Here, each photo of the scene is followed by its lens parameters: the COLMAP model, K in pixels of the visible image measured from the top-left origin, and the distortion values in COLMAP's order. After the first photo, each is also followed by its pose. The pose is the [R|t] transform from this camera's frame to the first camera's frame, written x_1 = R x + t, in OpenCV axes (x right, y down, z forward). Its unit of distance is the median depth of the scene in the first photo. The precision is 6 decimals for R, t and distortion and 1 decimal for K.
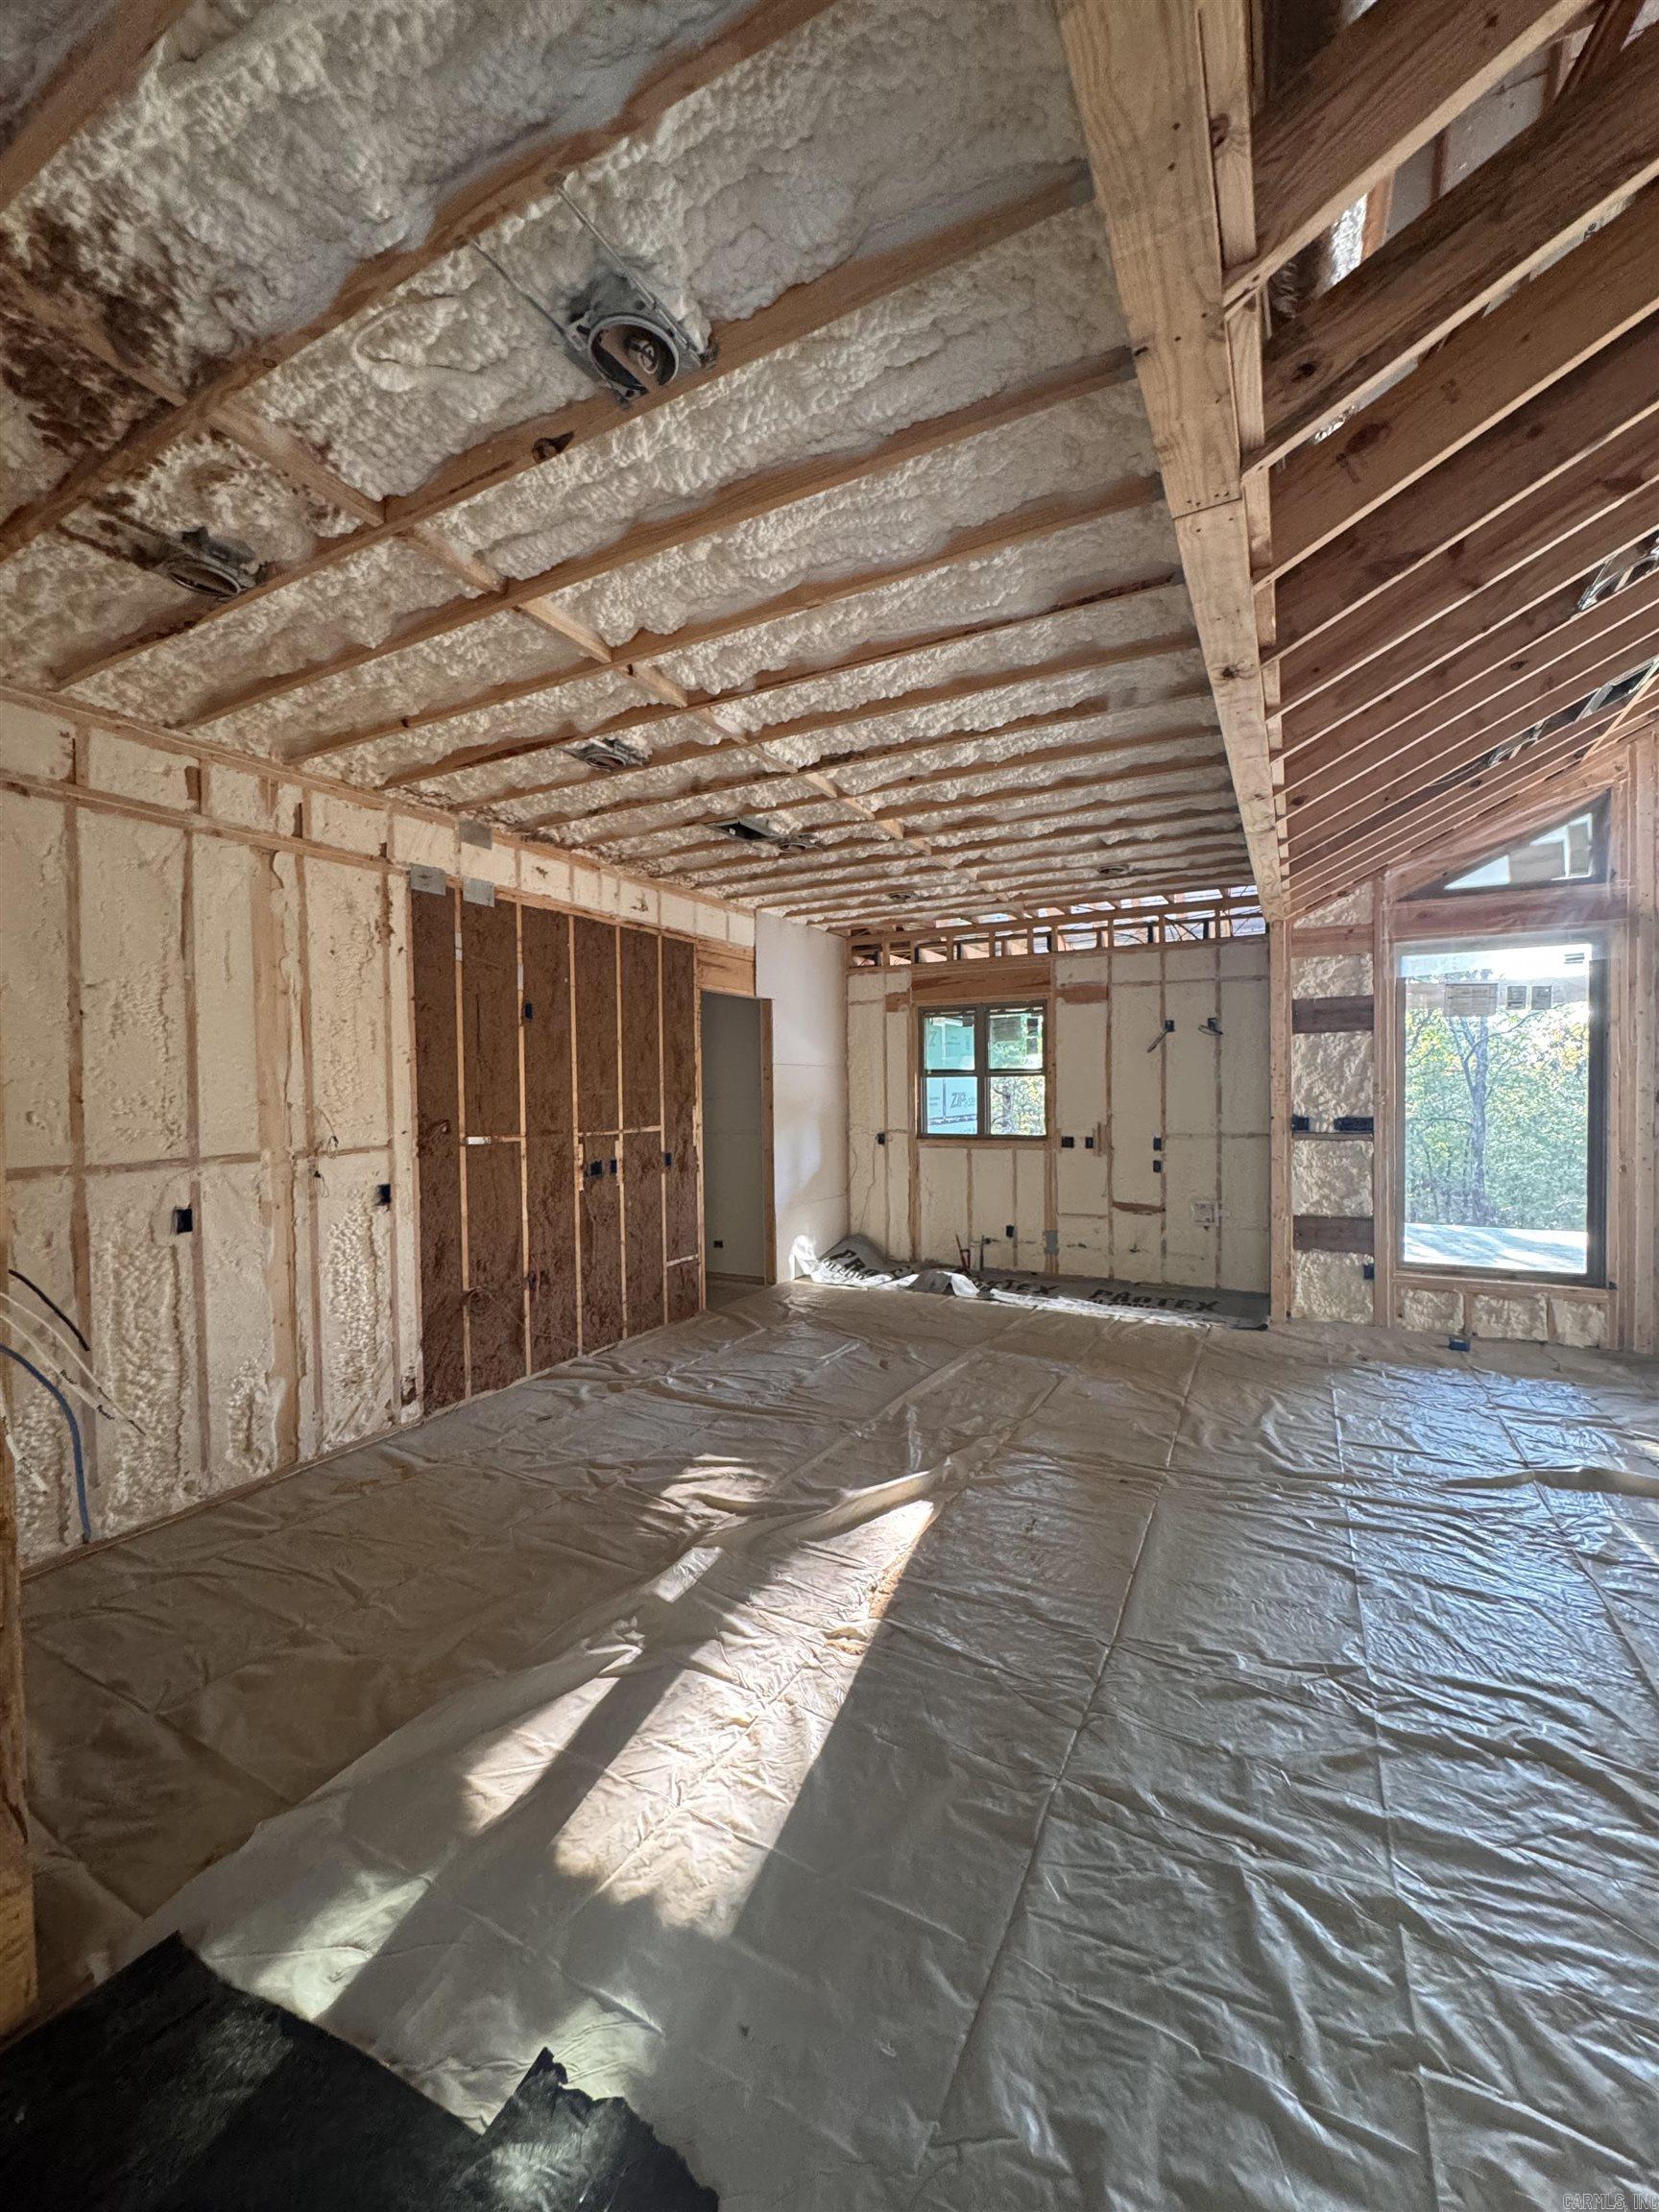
lens RADIAL K [[882.1, 0, 825.2], [0, 882.1, 1108.1], [0, 0, 1]] dist [-0.002797, 0.000227]
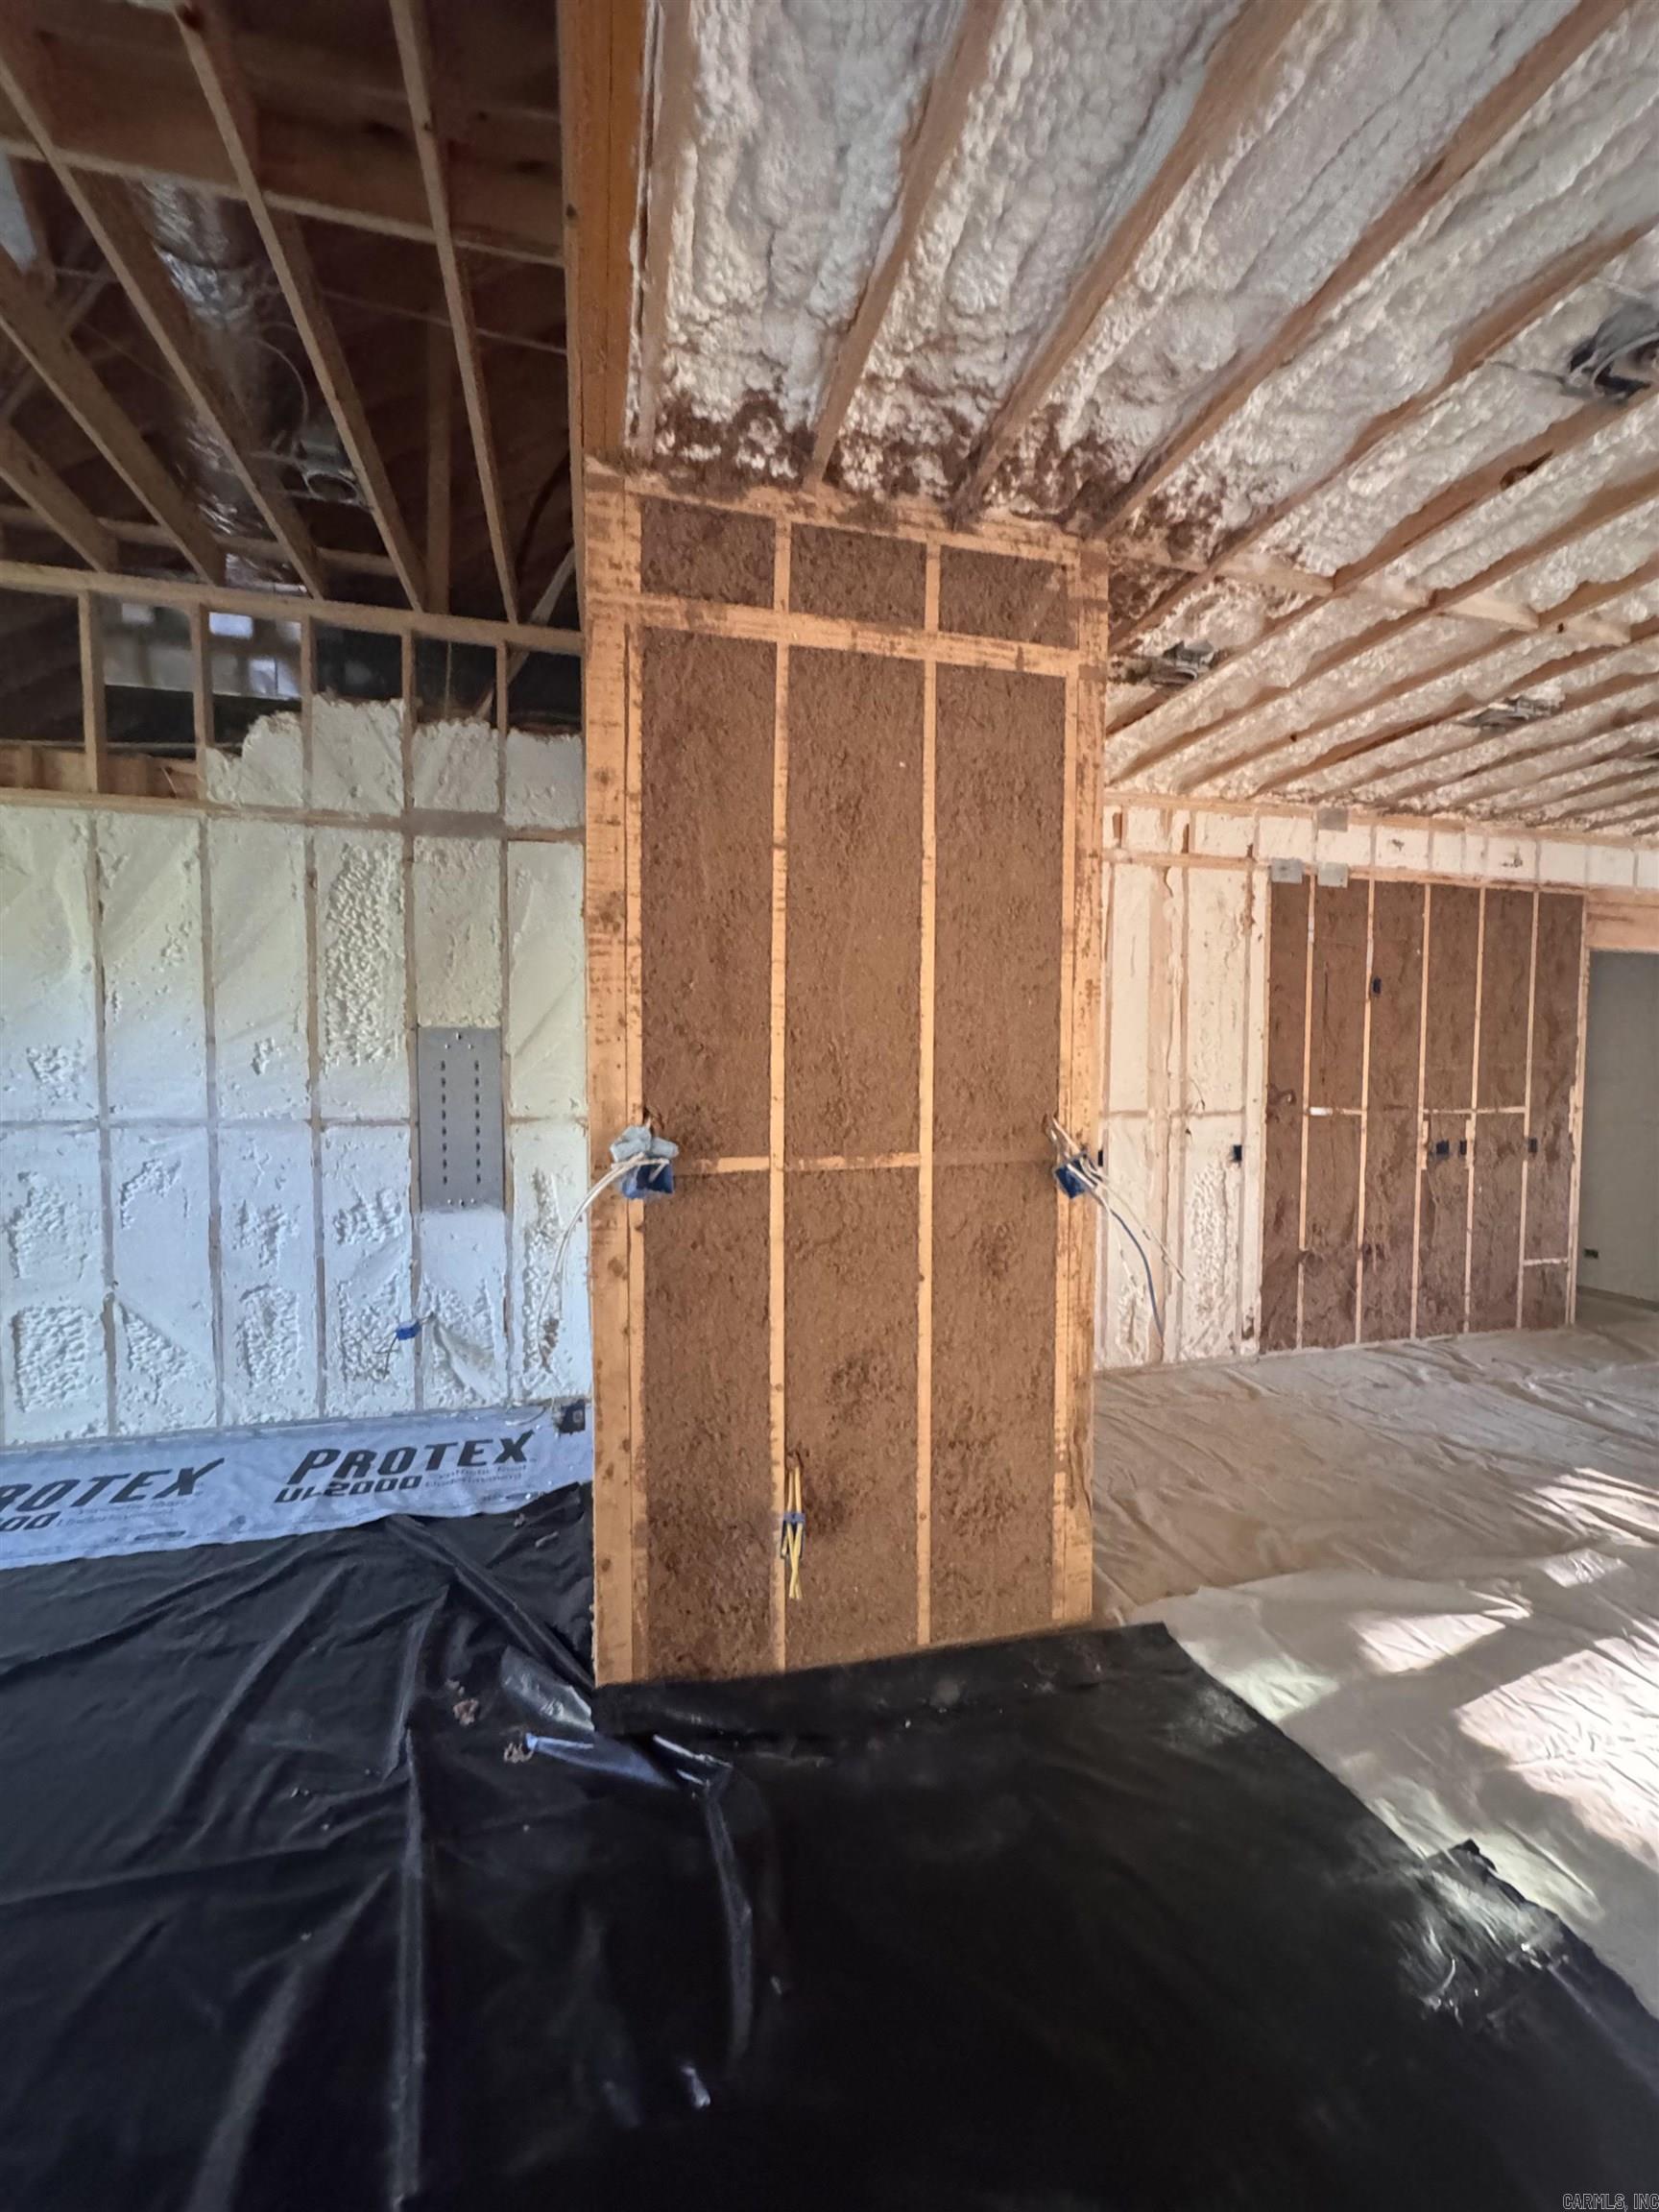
lens RADIAL K [[882.1, 0, 830.6], [0, 882.1, 1107.9], [0, 0, 1]] dist [-0.002797, 0.000227]
pose [[0.686870, 0.048247, -0.725177, -0.029666], [-0.028573, 0.998815, 0.039389, 0.007809], [0.726218, -0.006334, 0.687435, -0.156369]]
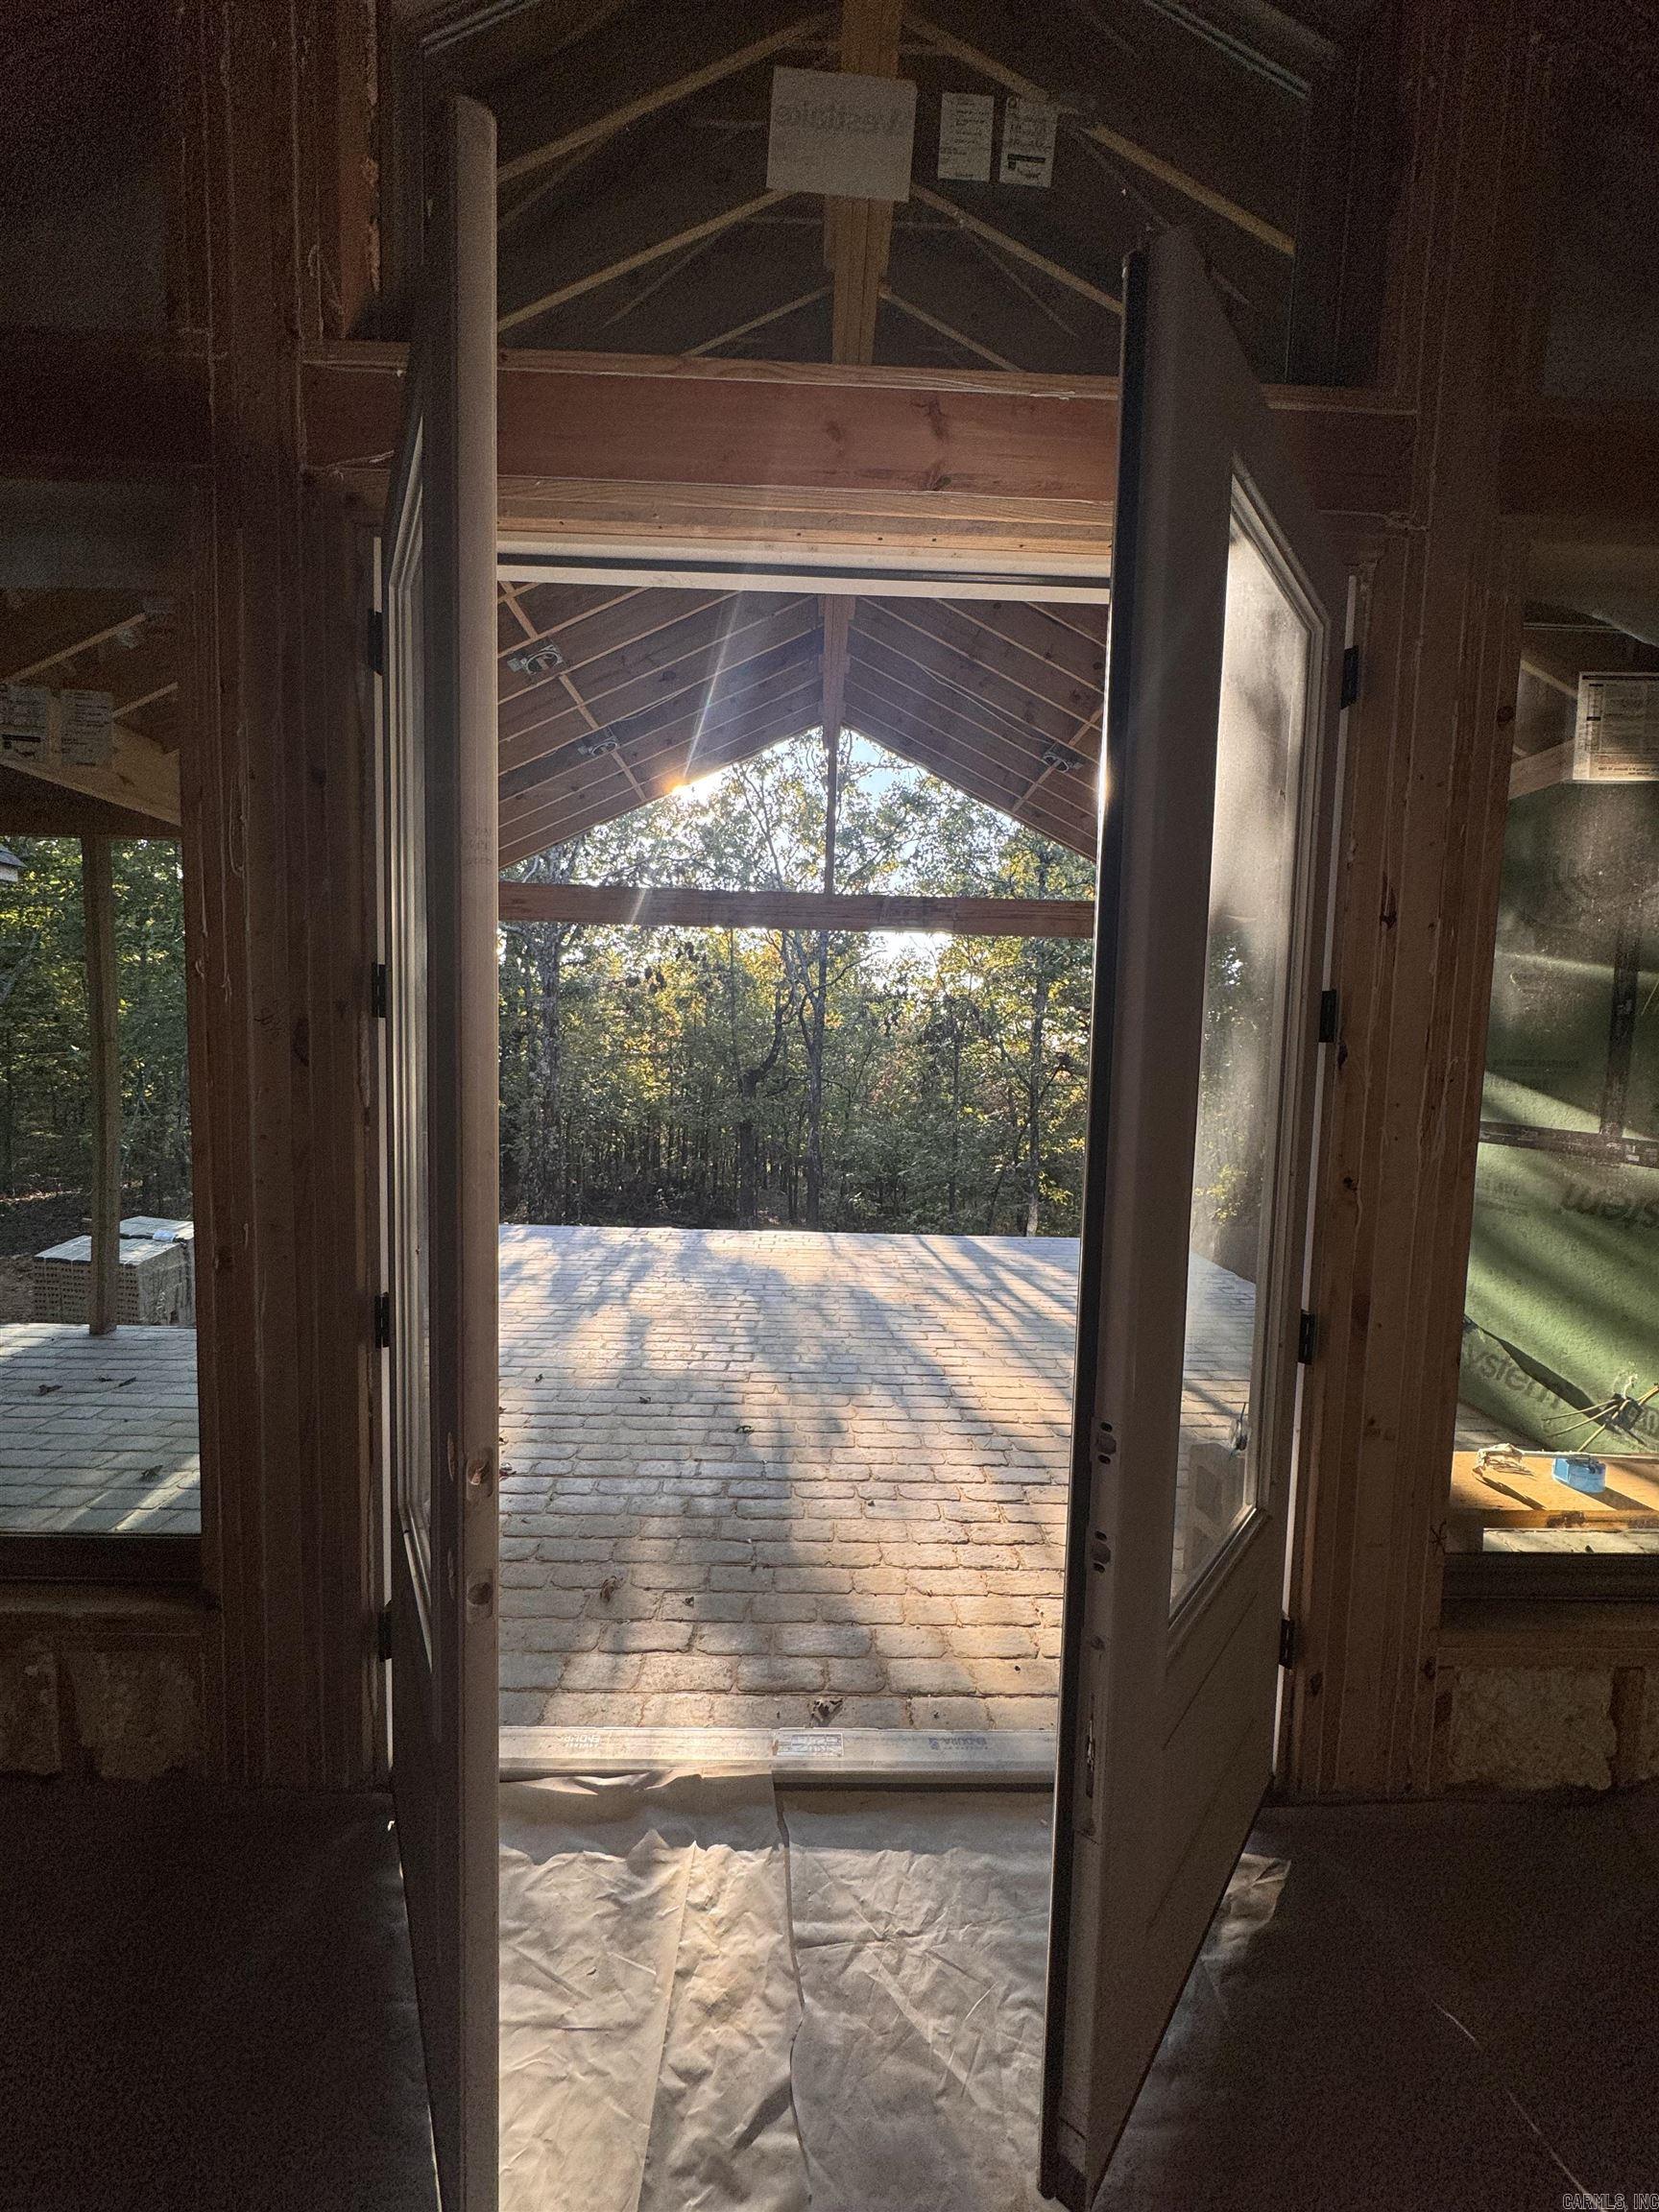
lens RADIAL K [[882.1, 0, 829.6], [0, 882.1, 1111.3], [0, 0, 1]] dist [-0.002797, 0.000227]
pose [[0.872561, -0.002560, 0.488499, 1.054109], [-0.024229, 0.998529, 0.048512, -0.008271], [-0.487905, -0.054166, 0.871215, 0.676373]]
